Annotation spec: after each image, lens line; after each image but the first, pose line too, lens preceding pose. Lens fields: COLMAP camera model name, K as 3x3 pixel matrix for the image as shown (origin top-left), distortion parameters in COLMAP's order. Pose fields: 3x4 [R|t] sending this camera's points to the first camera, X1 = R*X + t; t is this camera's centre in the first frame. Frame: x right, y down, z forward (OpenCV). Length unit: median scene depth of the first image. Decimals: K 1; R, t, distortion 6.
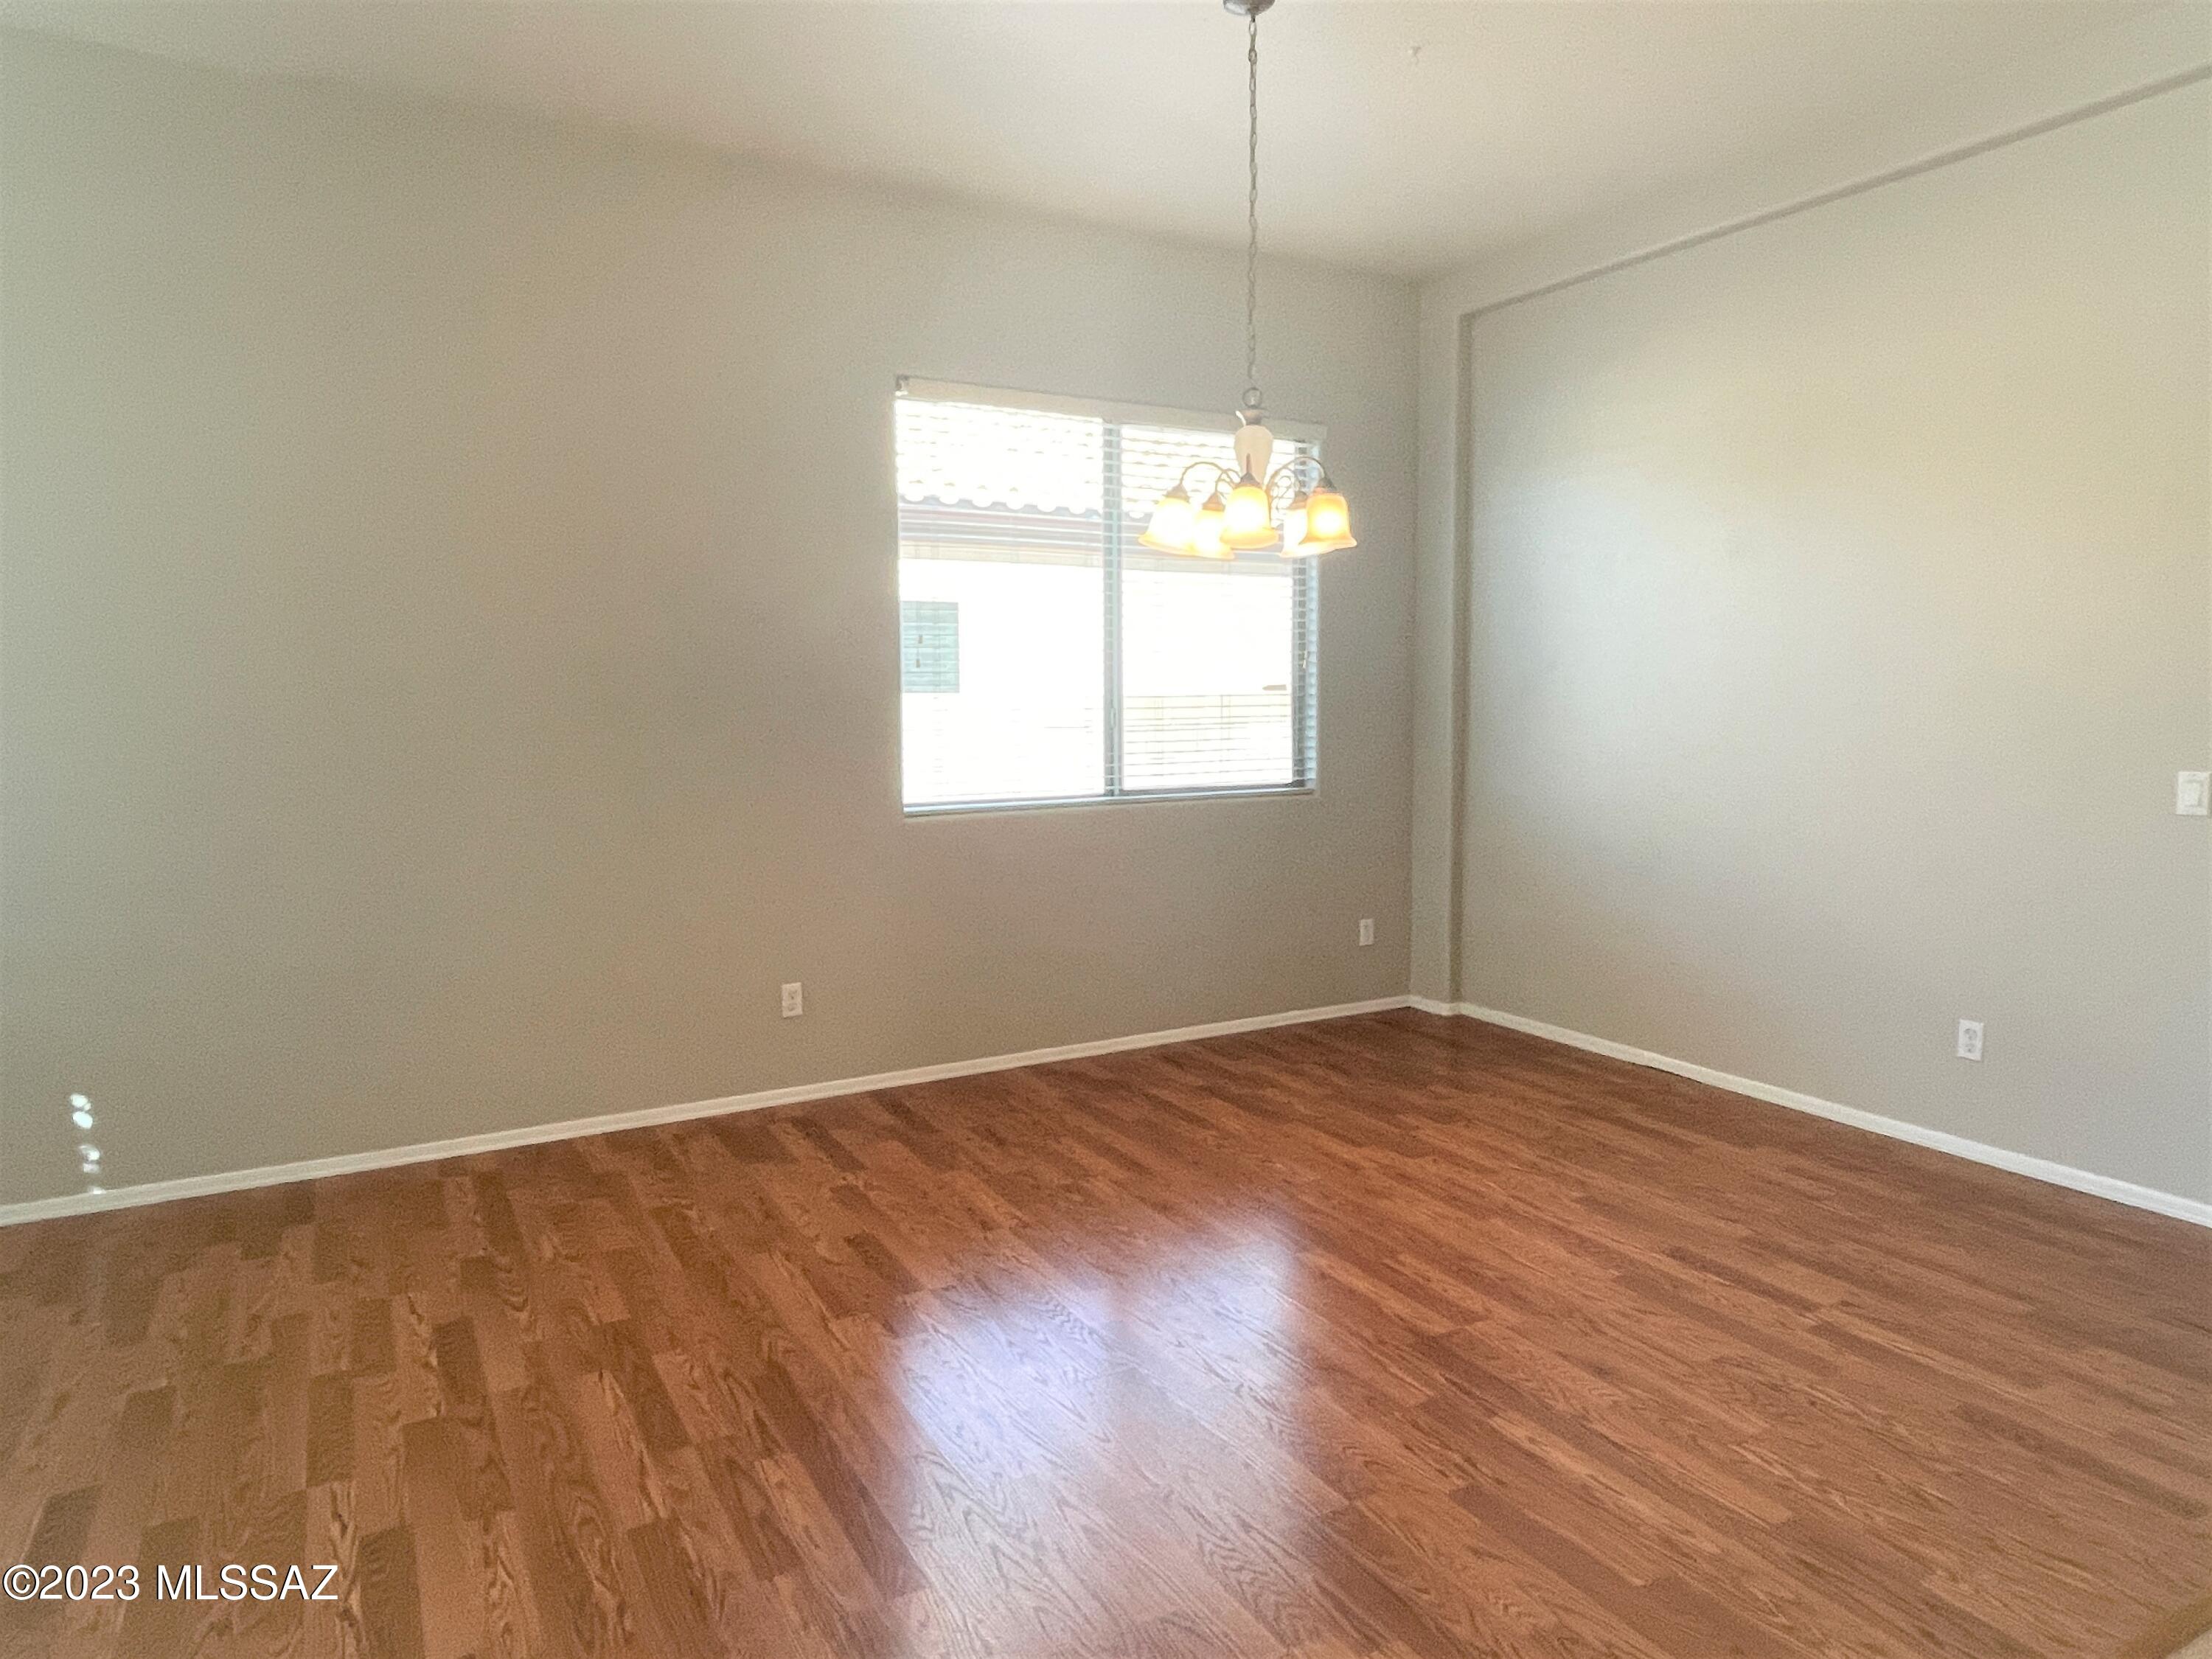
lens RADIAL K [[1379.1, 0, 1121.8], [0, 1379.1, 825.7], [0, 0, 1]] dist [0.048467, -0.056183]
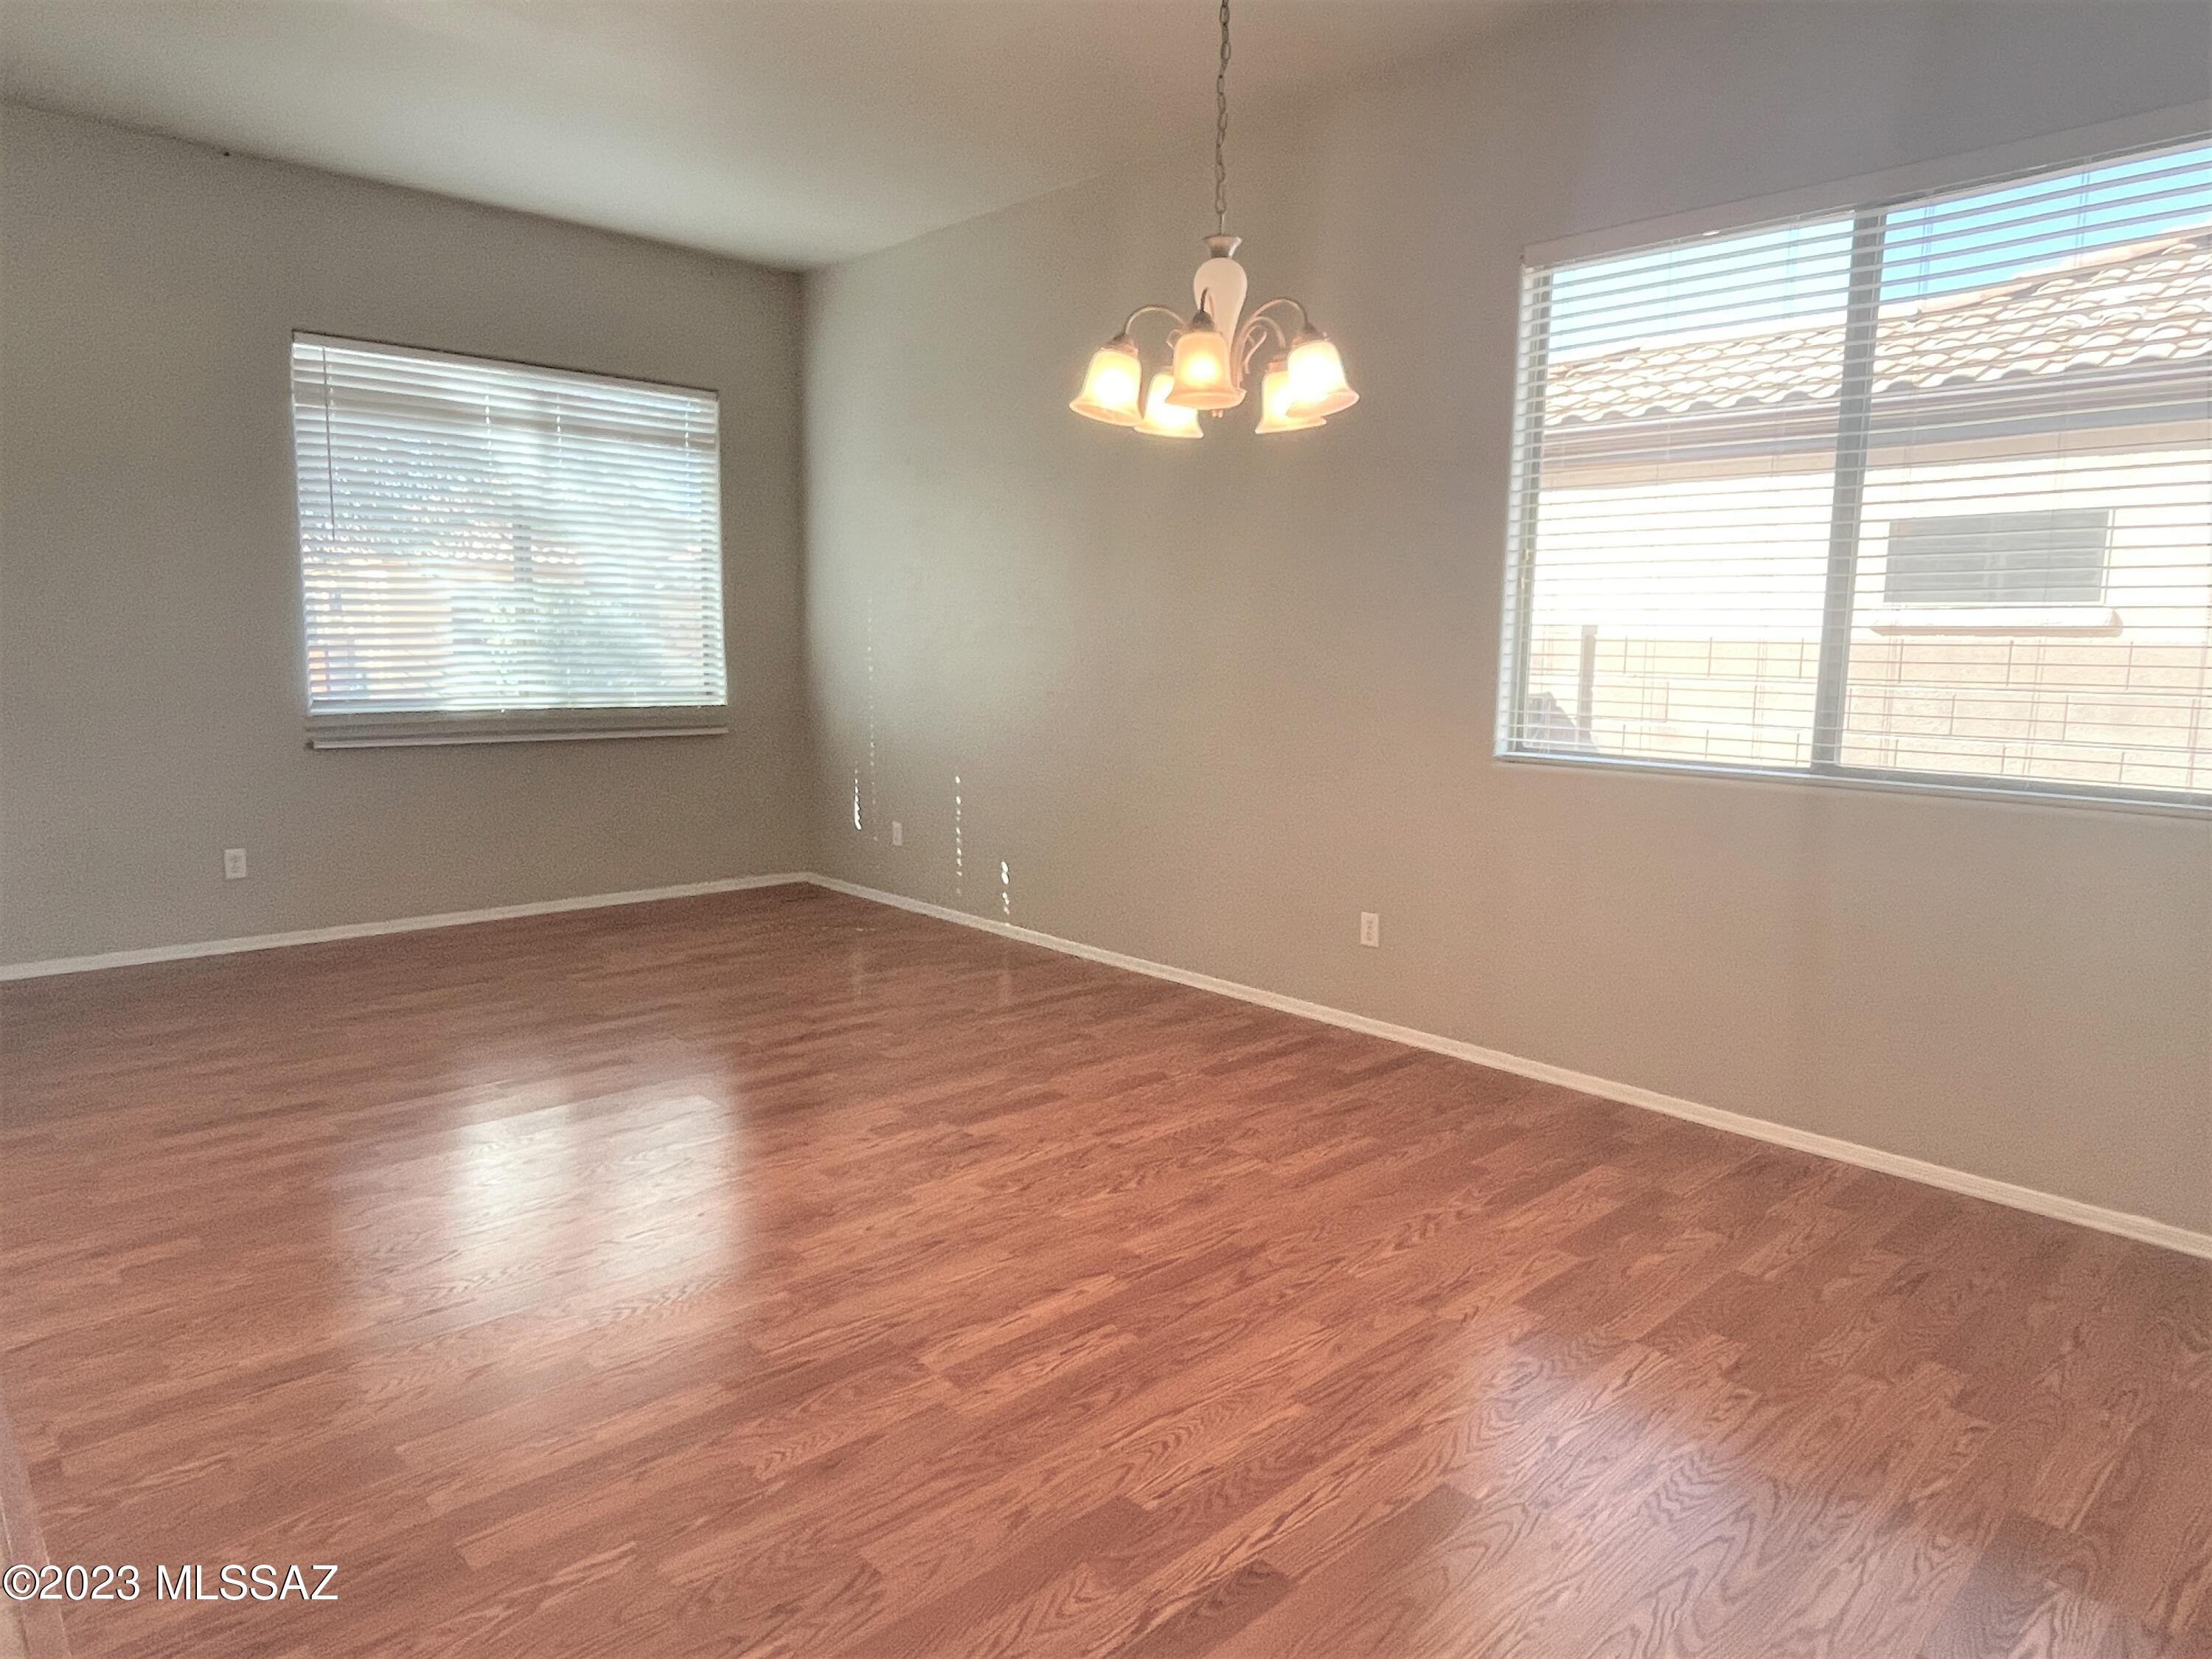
lens RADIAL K [[1379.1, 0, 1121.8], [0, 1379.1, 825.7], [0, 0, 1]] dist [0.048467, -0.056183]
pose [[0.218778, 0.136282, -0.966211, 0.760930], [-0.113632, 0.987020, 0.113487, -0.045706], [0.969136, 0.084964, 0.231424, 0.669968]]
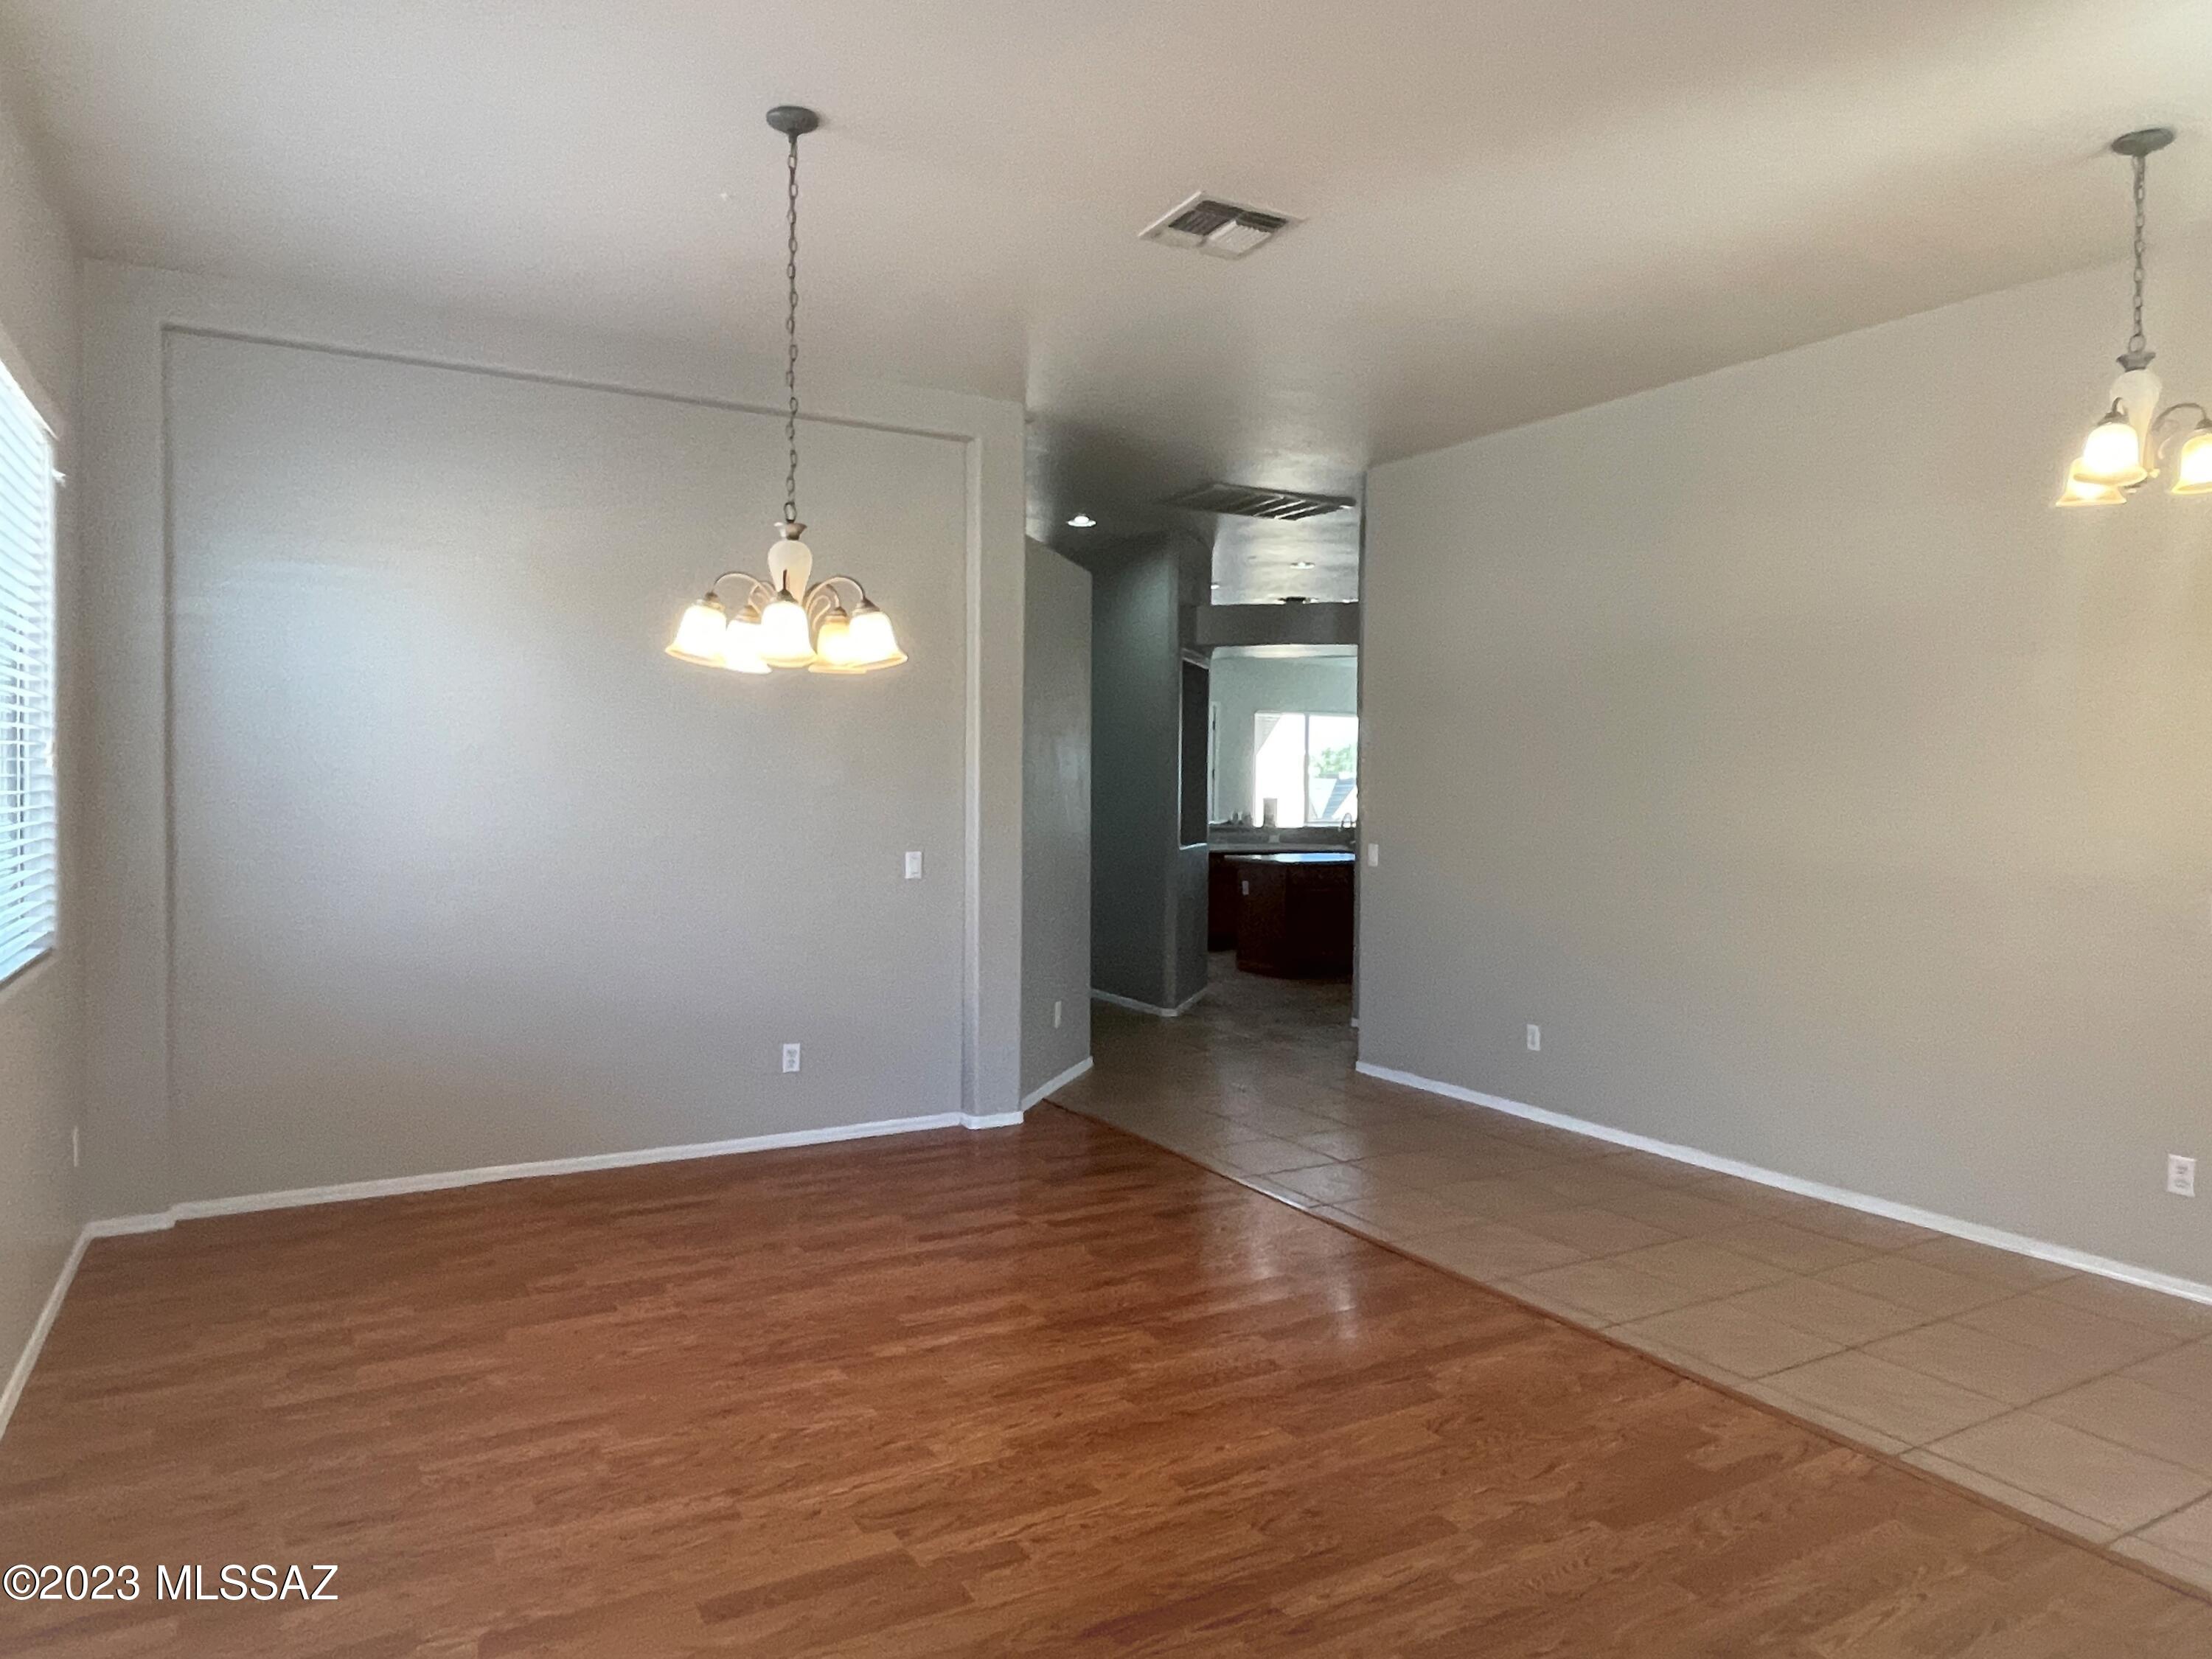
lens RADIAL K [[1379.1, 0, 1121.8], [0, 1379.1, 825.7], [0, 0, 1]] dist [0.048467, -0.056183]
pose [[0.007107, -0.023051, 0.999709, -0.753923], [0.090426, 0.995653, 0.022315, -0.075694], [-0.995878, 0.090241, 0.009160, 0.656834]]
